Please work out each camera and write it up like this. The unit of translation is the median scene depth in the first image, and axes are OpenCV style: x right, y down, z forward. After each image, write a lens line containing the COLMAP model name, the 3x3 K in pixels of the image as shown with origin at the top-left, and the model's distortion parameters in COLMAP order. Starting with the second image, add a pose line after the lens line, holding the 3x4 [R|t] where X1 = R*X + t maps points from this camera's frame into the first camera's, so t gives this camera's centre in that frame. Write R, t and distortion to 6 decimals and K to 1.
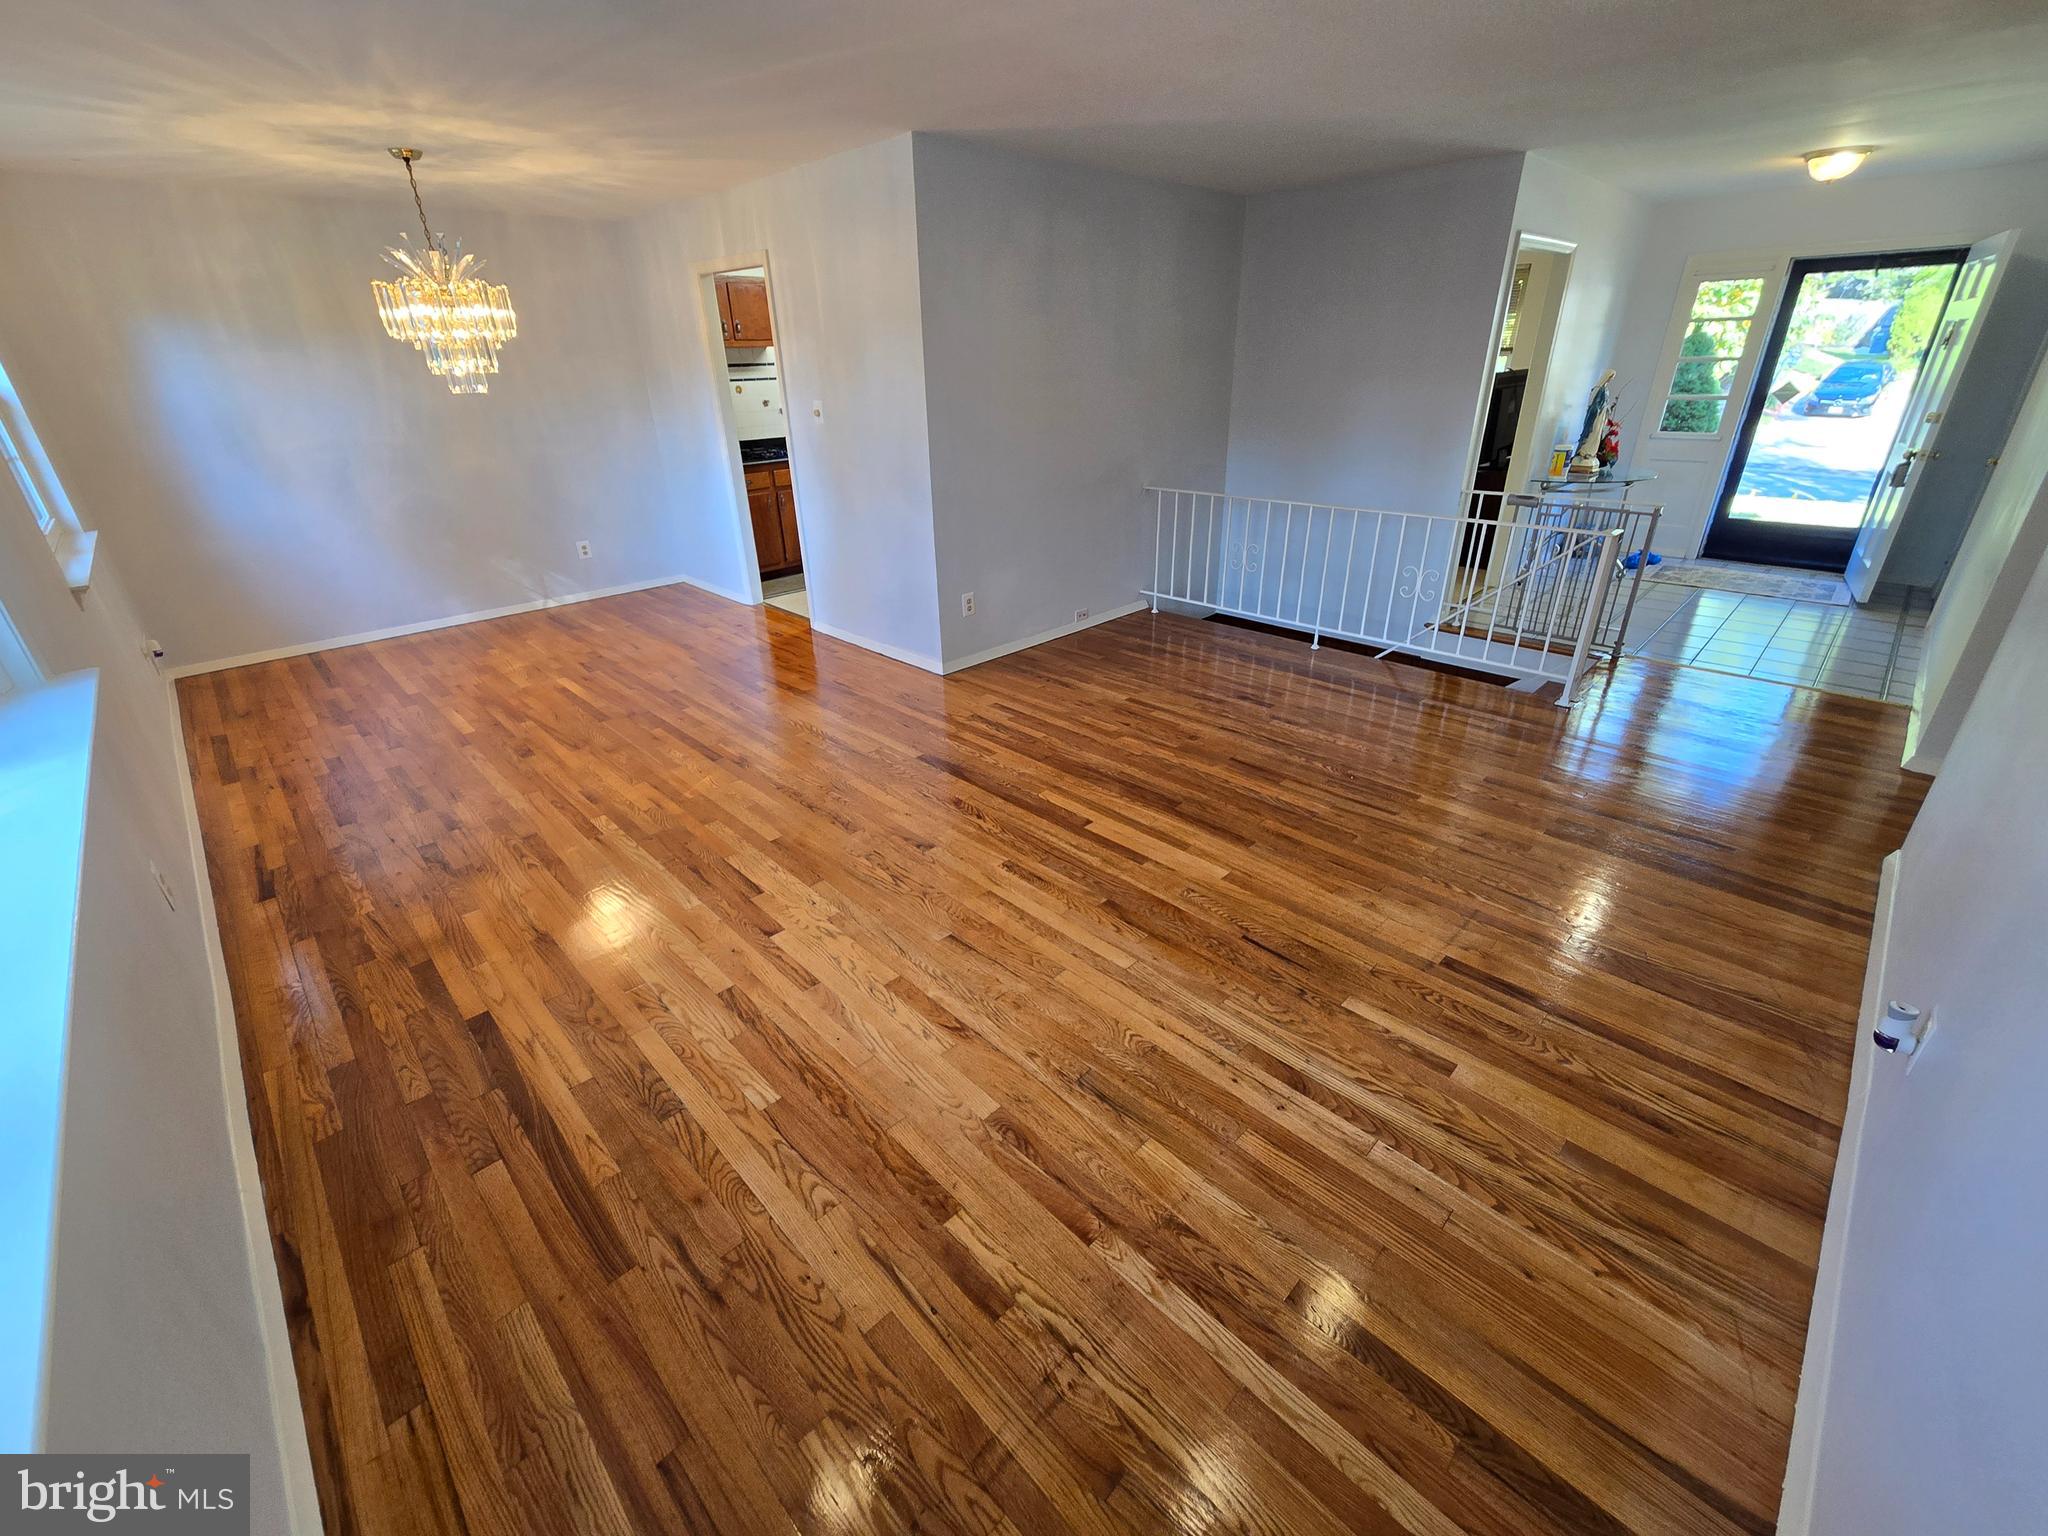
lens RADIAL K [[840.2, 0, 1028.9], [0, 840.2, 757.4], [0, 0, 1]] dist [-0.000587, 0.000068]
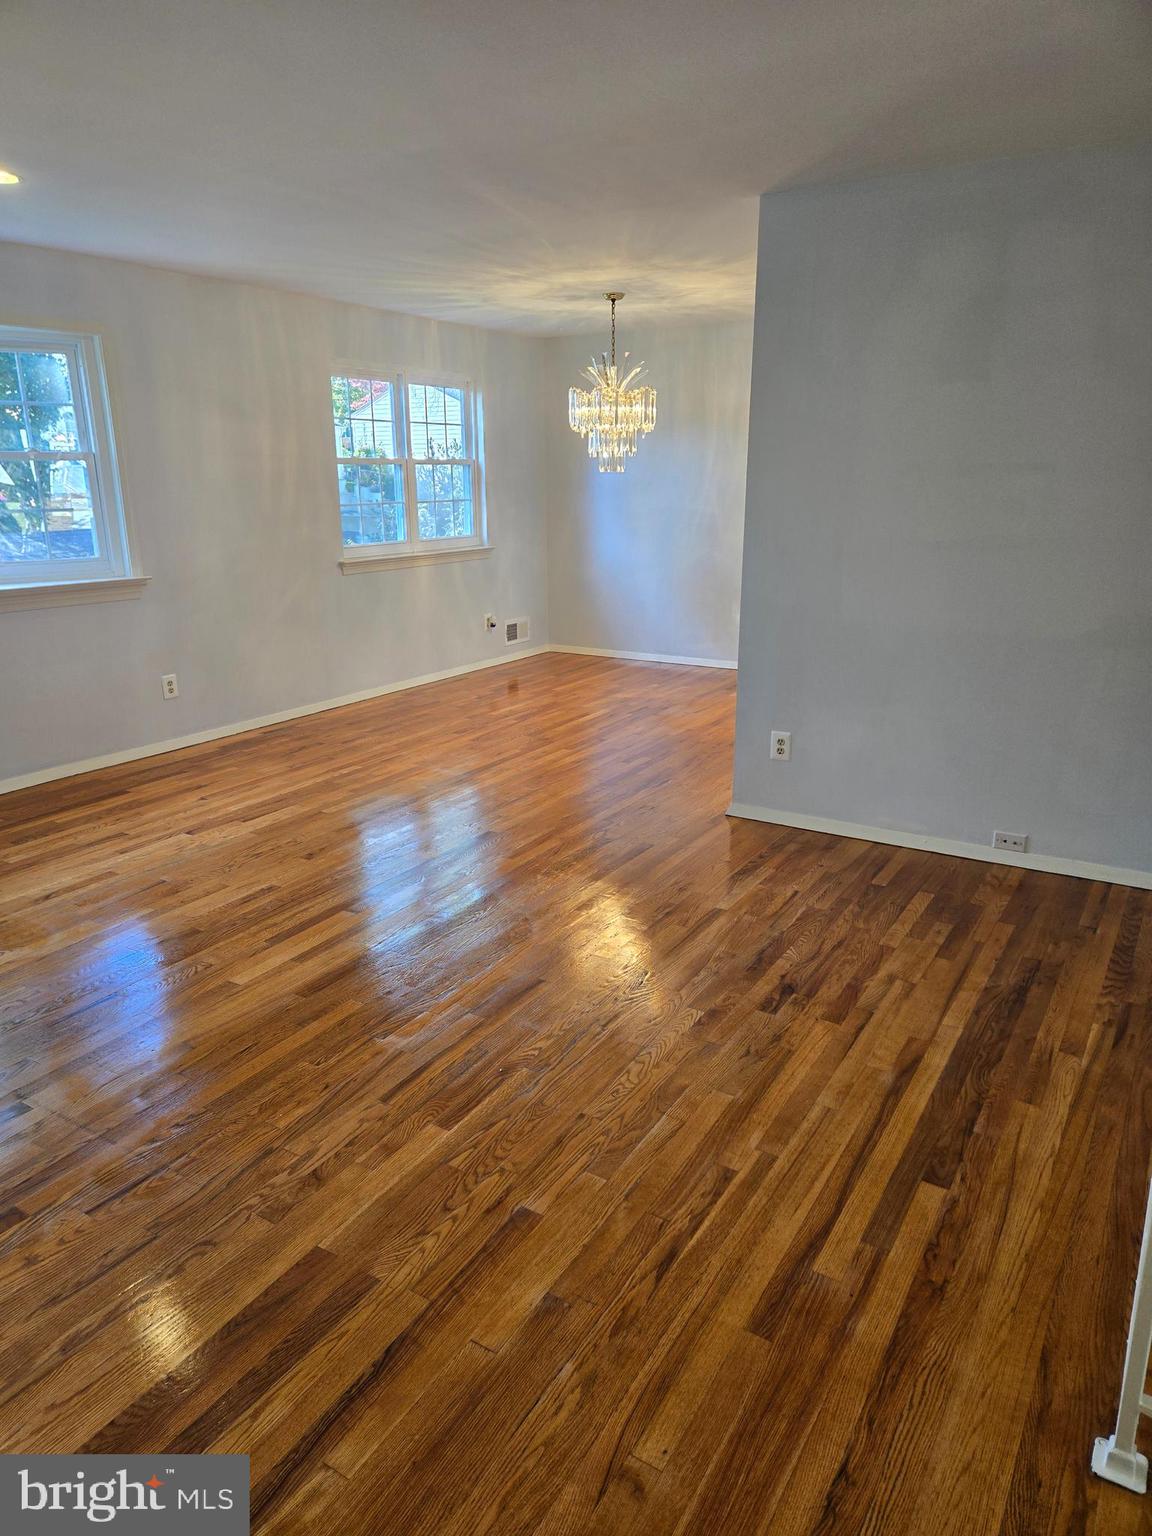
lens RADIAL K [[1034.9, 0, 576.0], [0, 1034.9, 768.0], [0, 0, 1]] dist [0.062408, 0.000459]
pose [[0.229250, 0.285779, -0.930470, 1.007405], [-0.416517, 0.892789, 0.171584, -0.320438], [0.879749, 0.348221, 0.323703, 0.678497]]
